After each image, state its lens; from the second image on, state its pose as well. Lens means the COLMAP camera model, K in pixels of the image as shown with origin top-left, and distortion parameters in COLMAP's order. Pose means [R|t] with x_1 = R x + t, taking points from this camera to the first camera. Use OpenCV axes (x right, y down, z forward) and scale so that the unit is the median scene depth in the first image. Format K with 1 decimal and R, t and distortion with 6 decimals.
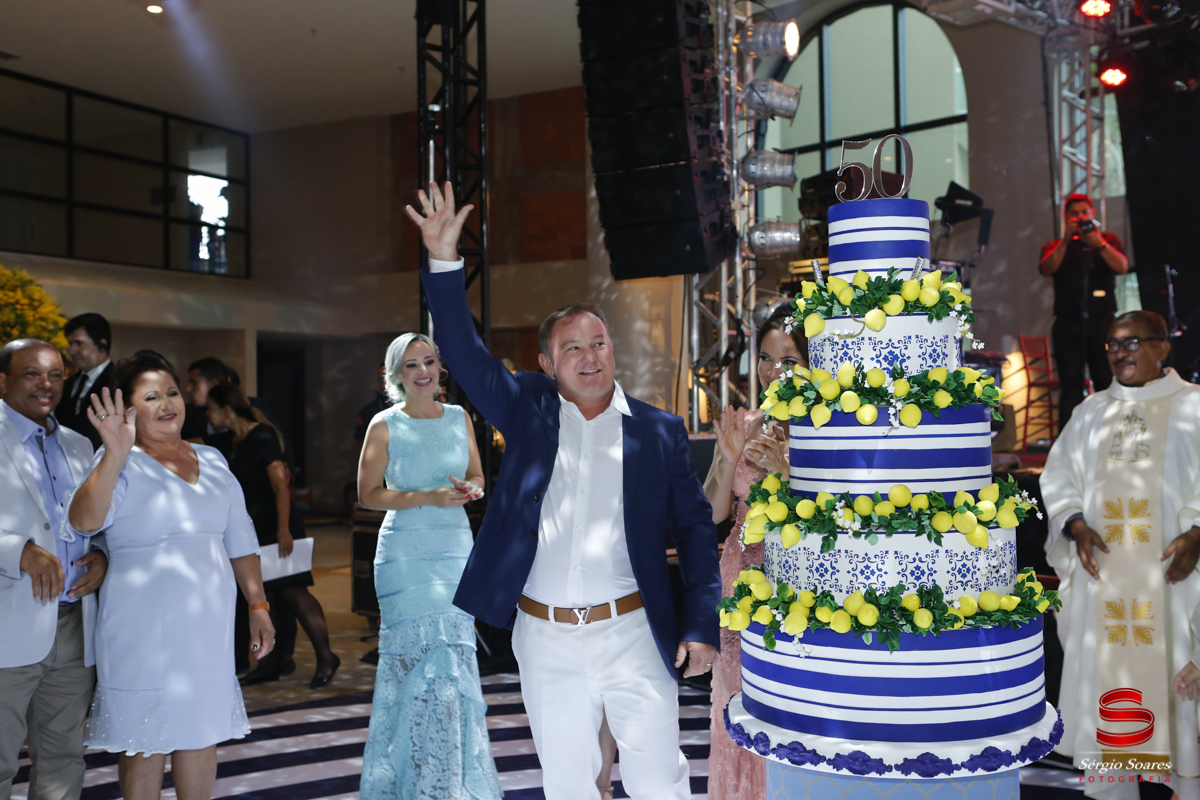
lens RADIAL K [[1332.0, 0, 600.0], [0, 1332.0, 400.0], [0, 0, 1]] dist [-0.027365, 0.013572]
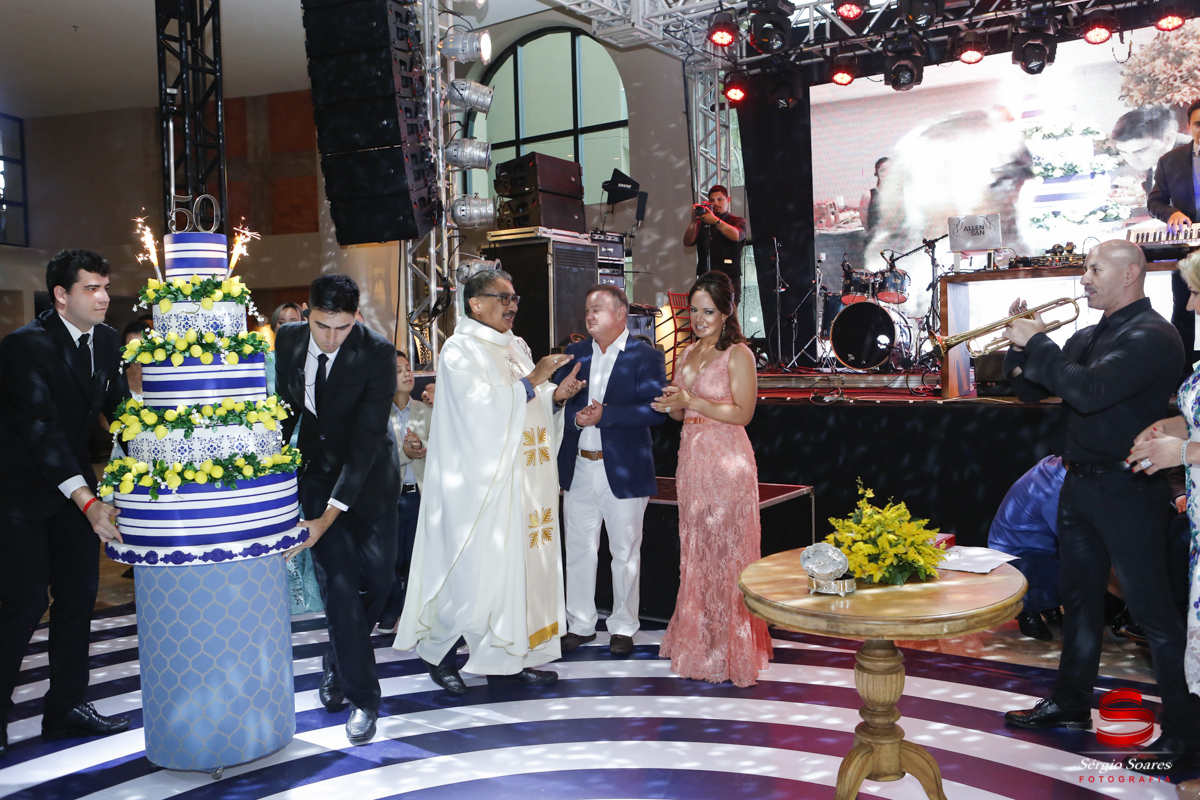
lens RADIAL K [[1090.8, 0, 600.0], [0, 1090.8, 400.0], [0, 0, 1]] dist [-0.007105, -0.004689]
pose [[0.689688, -0.044323, 0.722749, -0.455469], [0.023736, 0.998972, 0.038612, 0.021470], [-0.723717, -0.009475, 0.690032, -0.337255]]
